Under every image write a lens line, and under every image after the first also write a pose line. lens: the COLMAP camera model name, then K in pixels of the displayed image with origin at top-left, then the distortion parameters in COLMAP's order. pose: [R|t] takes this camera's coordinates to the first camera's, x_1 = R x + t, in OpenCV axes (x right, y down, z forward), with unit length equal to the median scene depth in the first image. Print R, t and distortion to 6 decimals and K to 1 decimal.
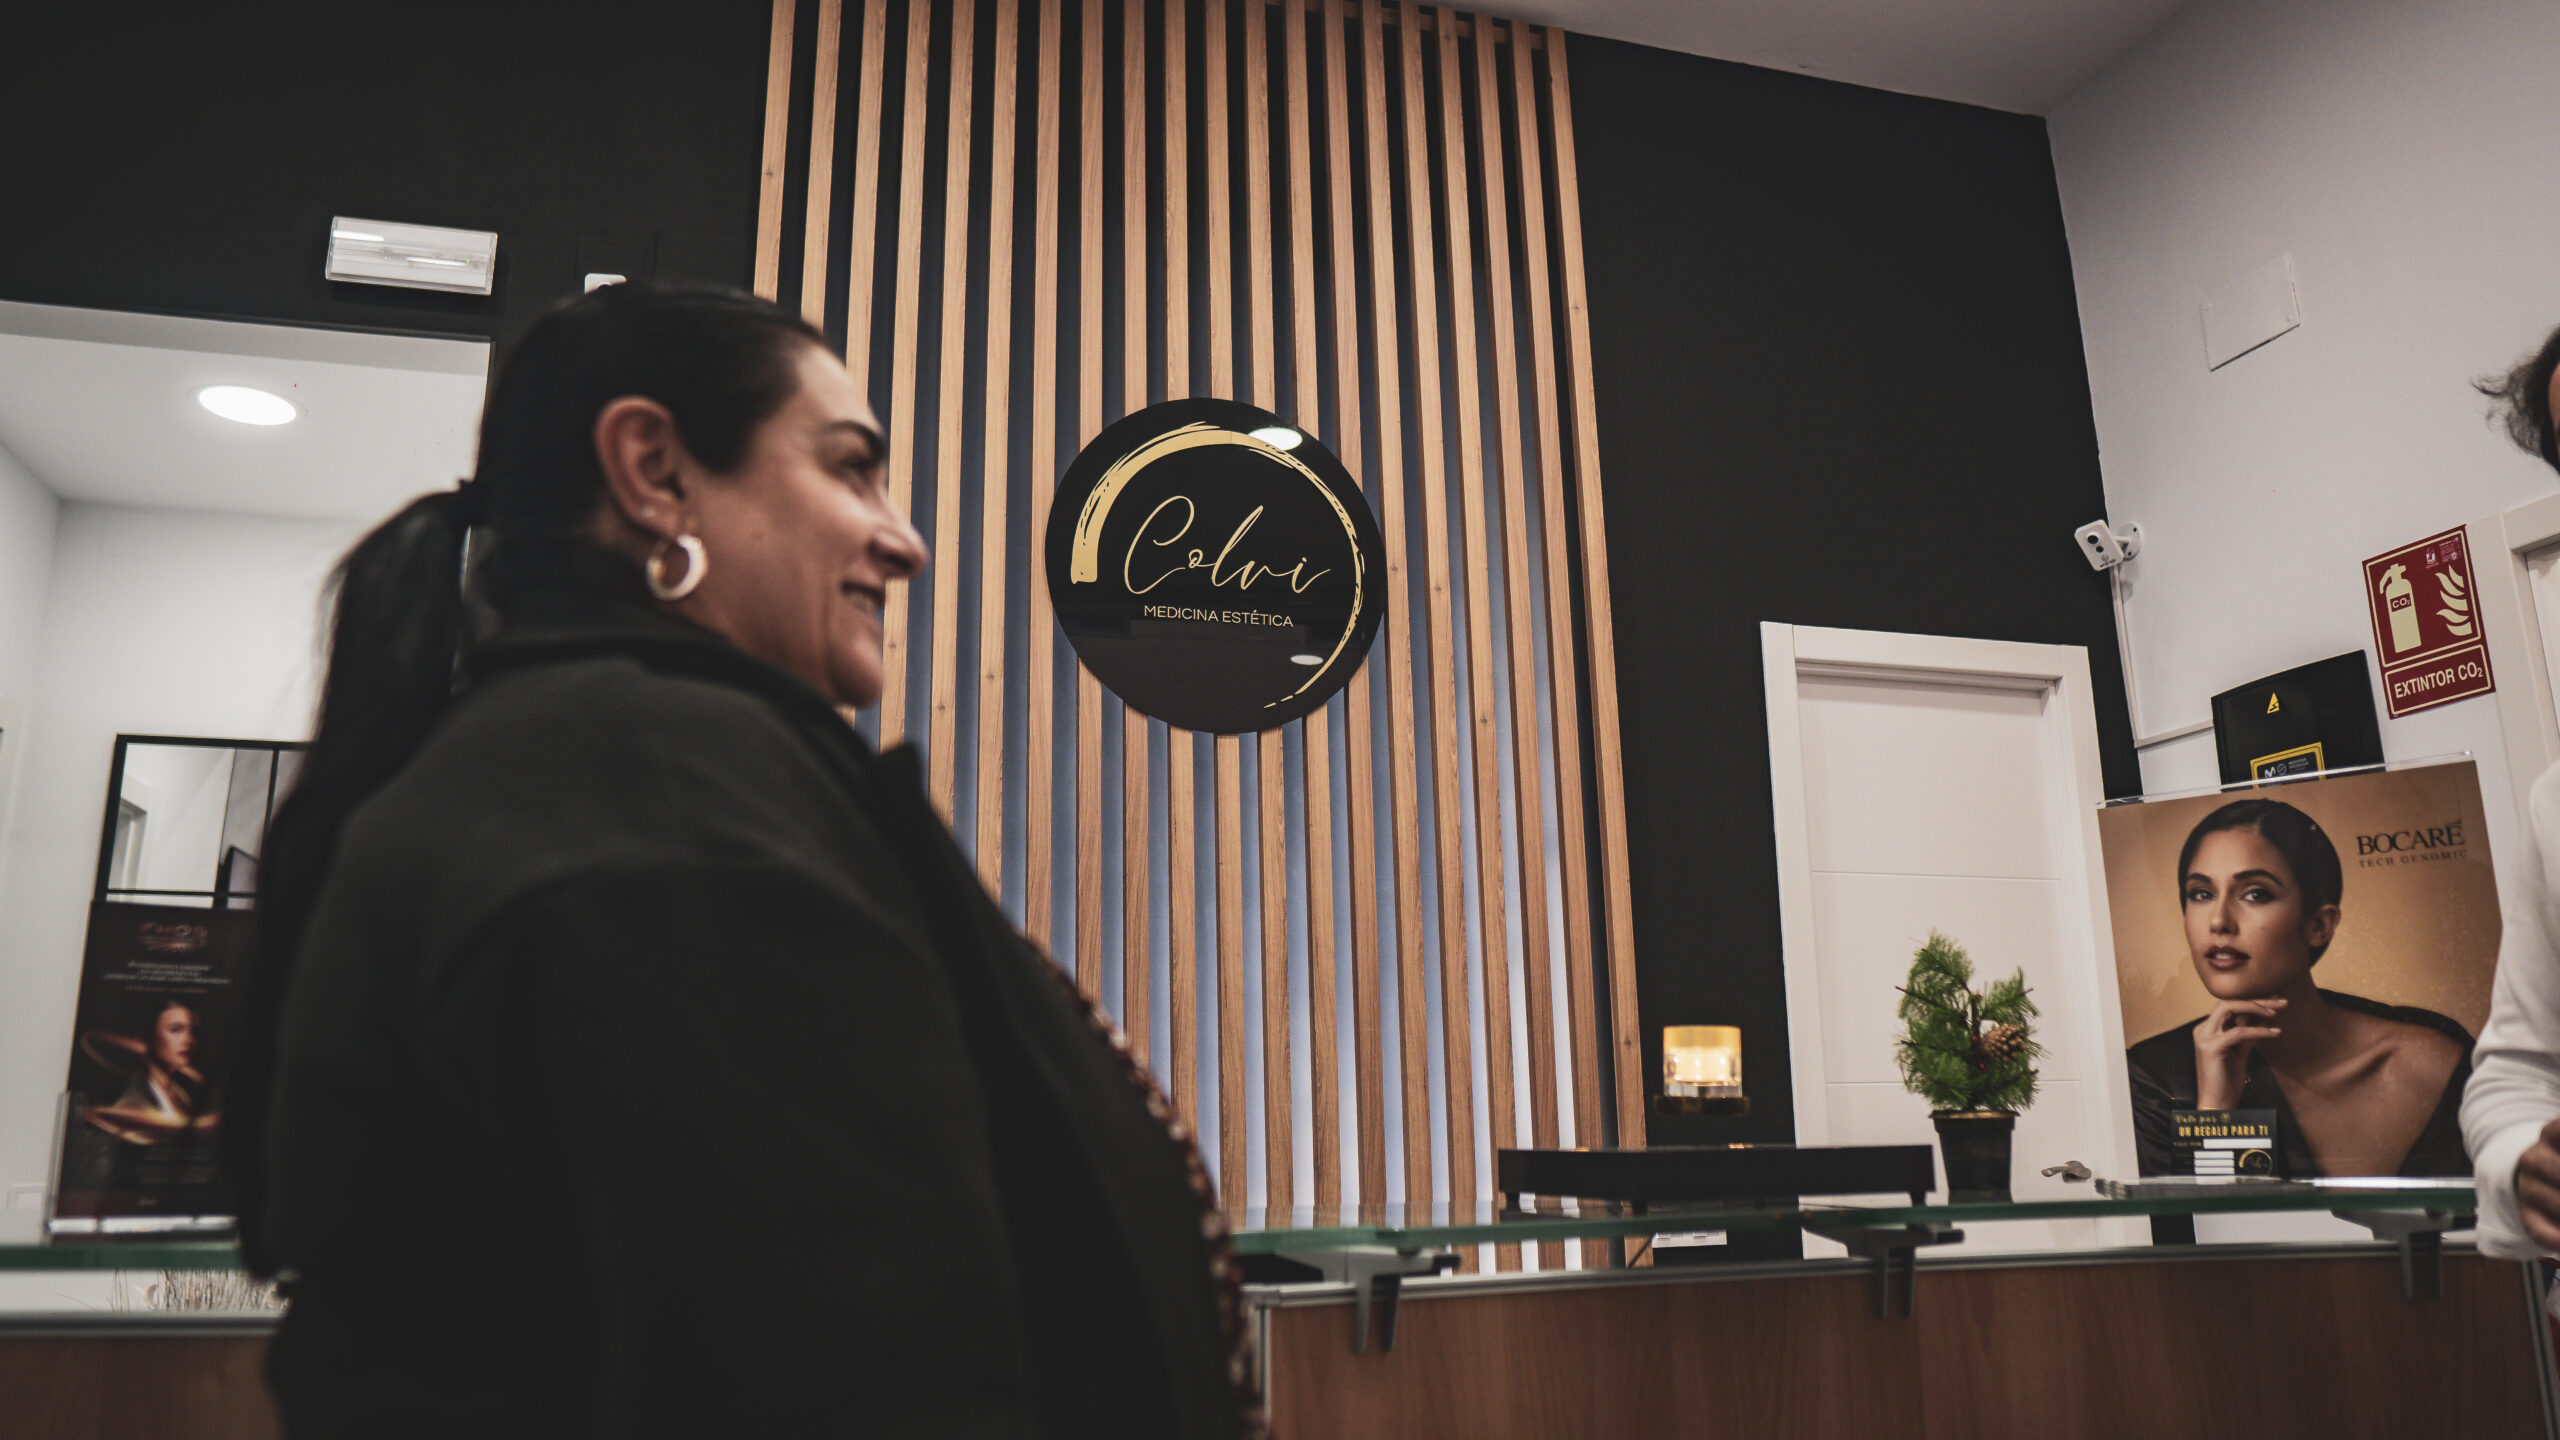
lens RADIAL K [[1760.5, 0, 1270.5], [0, 1760.5, 672.5], [0, 0, 1]] dist [-0.090195, 0.035934]
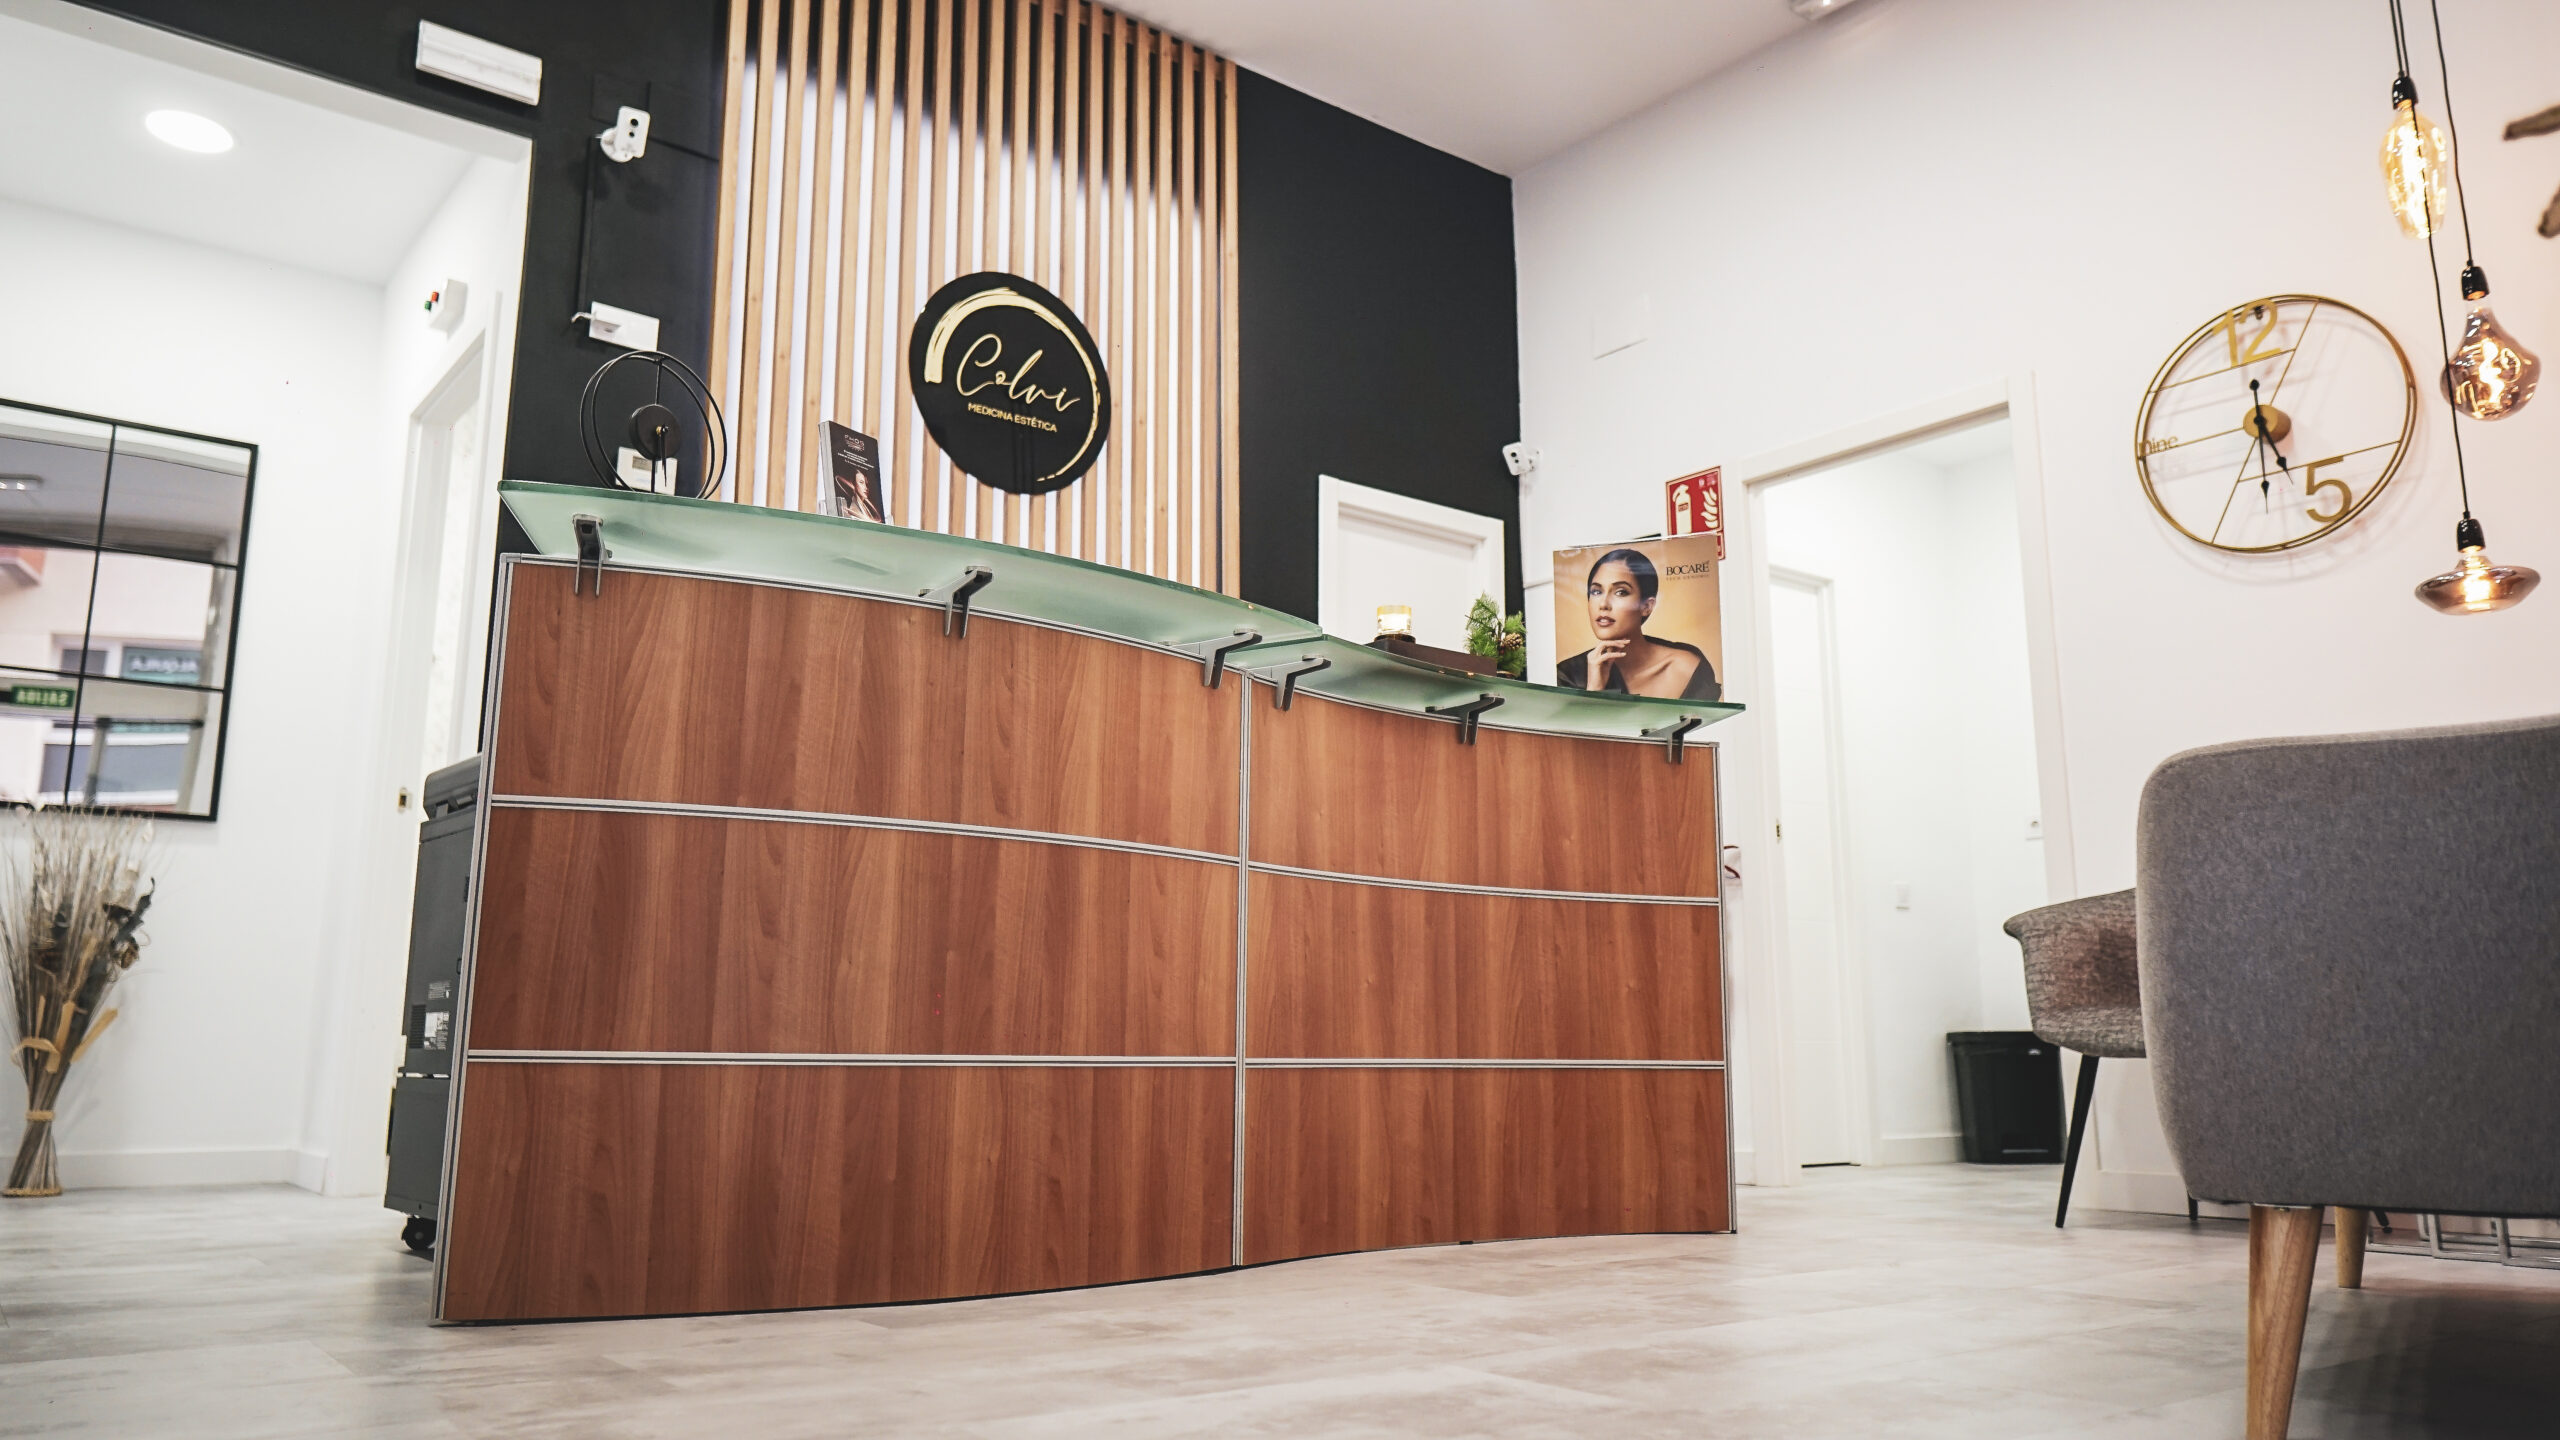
lens RADIAL K [[1760.5, 0, 1270.5], [0, 1760.5, 672.5], [0, 0, 1]] dist [-0.090195, 0.035934]
pose [[0.925995, 0.090043, 0.366640, -0.359136], [-0.105583, 0.994156, 0.022509, 0.129802], [-0.362470, -0.059555, 0.930091, -0.509215]]
